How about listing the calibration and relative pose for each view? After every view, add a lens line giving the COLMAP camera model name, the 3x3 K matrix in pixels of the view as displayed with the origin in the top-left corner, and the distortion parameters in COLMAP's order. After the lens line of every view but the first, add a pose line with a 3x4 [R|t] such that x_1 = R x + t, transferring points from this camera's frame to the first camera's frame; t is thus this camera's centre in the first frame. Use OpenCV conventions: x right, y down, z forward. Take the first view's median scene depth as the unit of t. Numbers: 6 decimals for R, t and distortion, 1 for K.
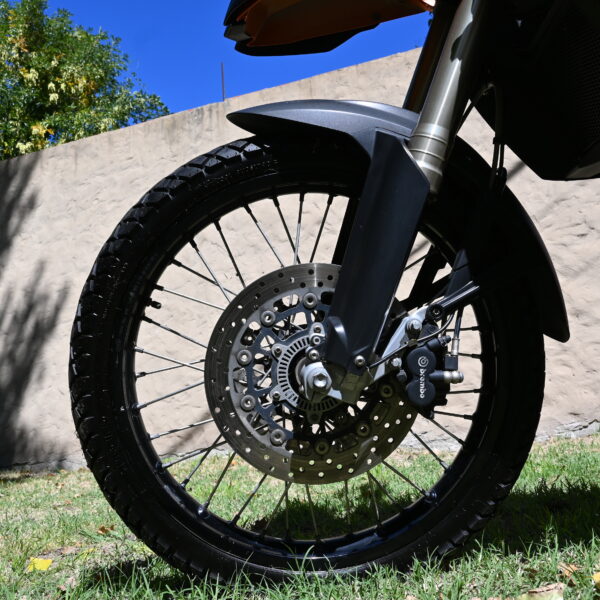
lens RADIAL K [[606.3, 0, 299.5], [0, 606.3, 302.3], [0, 0, 1]] dist [-0.016069, 0.000000]
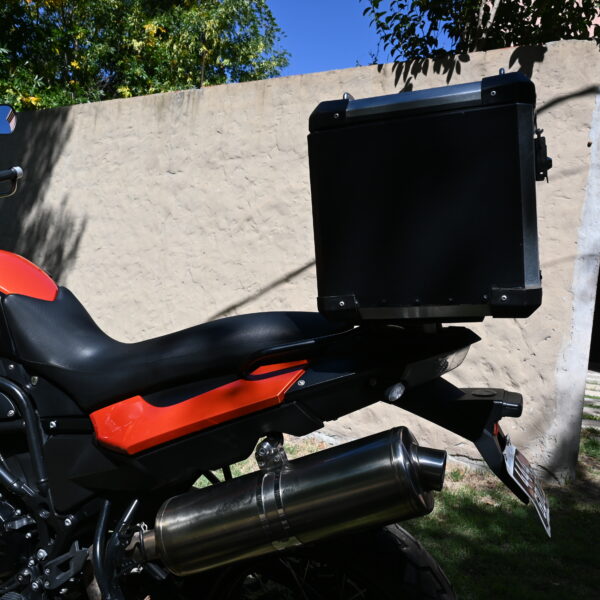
lens RADIAL K [[606.3, 0, 300.9], [0, 606.3, 299.2], [0, 0, 1]] dist [-0.016069, 0.000000]
pose [[0.954842, 0.176396, -0.239084, 1.941666], [-0.120578, 0.965504, 0.230787, -1.195073], [0.271546, -0.191537, 0.943174, -0.367088]]
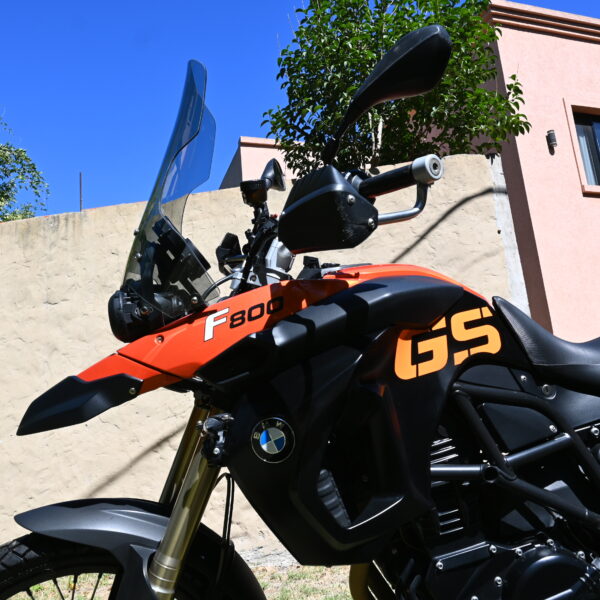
lens RADIAL K [[606.3, 0, 299.0], [0, 606.3, 301.8], [0, 0, 1]] dist [-0.016069, 0.000000]
pose [[0.979685, 0.028332, 0.198531, 0.191776], [-0.019043, 0.998640, -0.048540, -0.687616], [-0.199637, 0.043773, 0.978892, -0.350361]]
